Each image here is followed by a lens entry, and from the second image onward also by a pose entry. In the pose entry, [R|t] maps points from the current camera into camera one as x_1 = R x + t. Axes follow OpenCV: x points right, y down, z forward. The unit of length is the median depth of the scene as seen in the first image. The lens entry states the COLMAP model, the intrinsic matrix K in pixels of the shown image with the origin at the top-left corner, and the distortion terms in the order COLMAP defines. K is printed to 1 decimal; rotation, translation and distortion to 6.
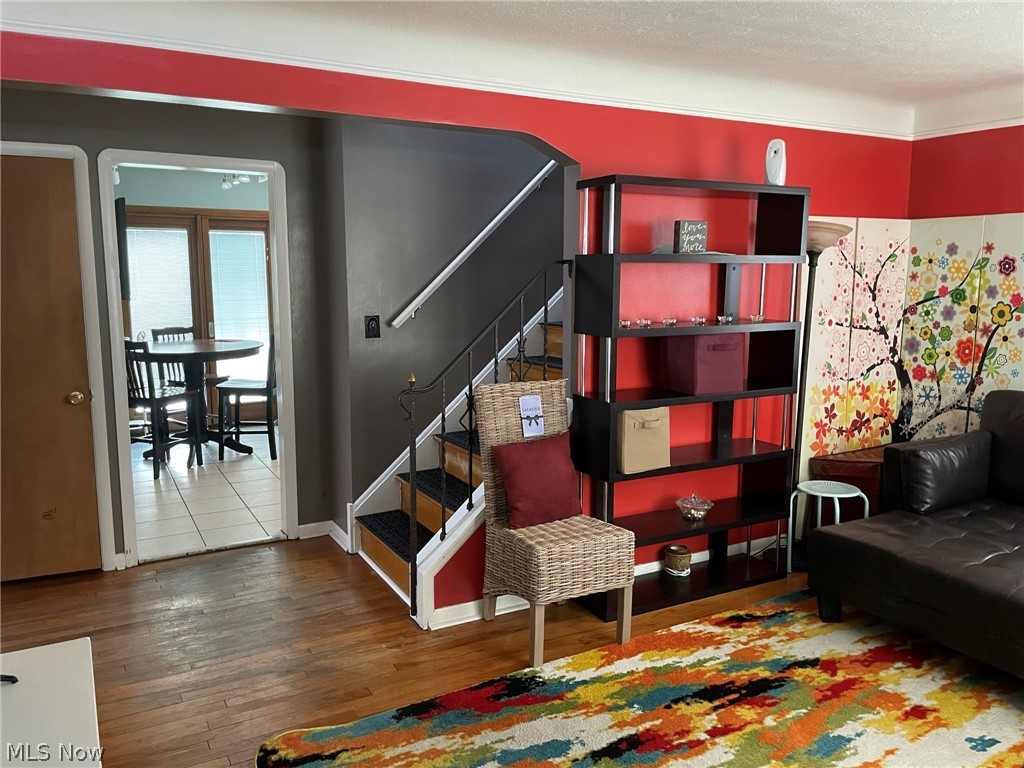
lens RADIAL K [[775.7, 0, 510.4], [0, 775.7, 384.8], [0, 0, 1]] dist [0.035665, -0.004099]
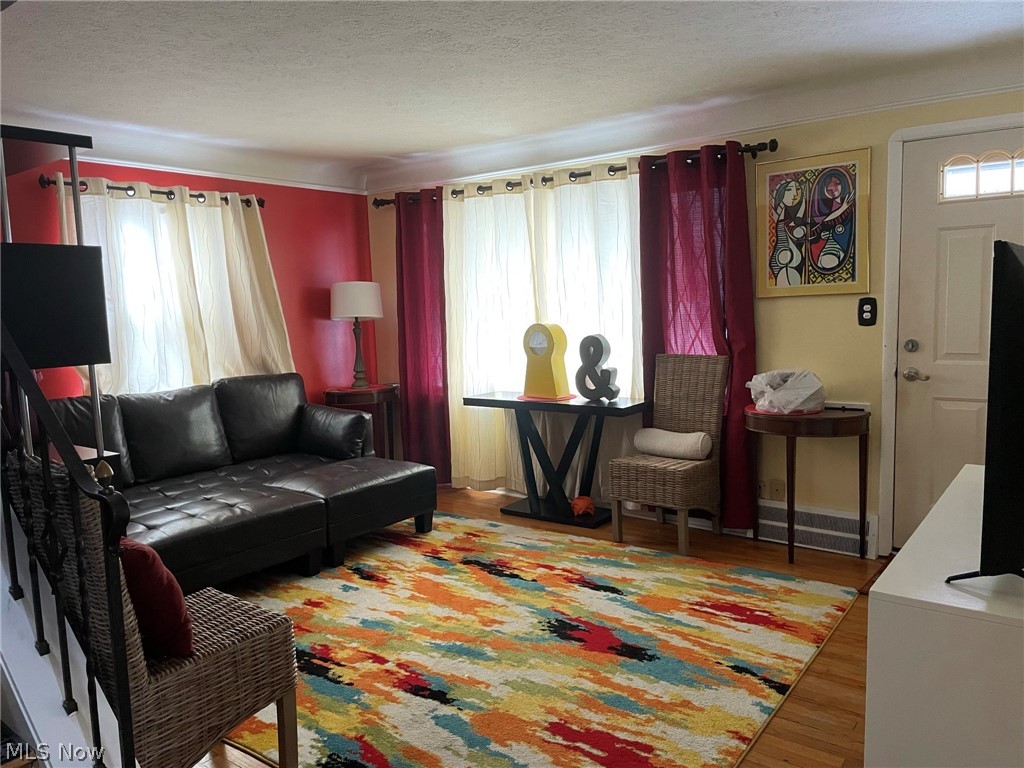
lens RADIAL K [[775.7, 0, 512.0], [0, 775.7, 385.5], [0, 0, 1]] dist [0.035665, -0.004099]
pose [[-0.411549, -0.080444, 0.907831, -0.827470], [0.157256, 0.974889, 0.157675, -0.109313], [-0.897718, 0.207653, -0.388564, 1.166368]]
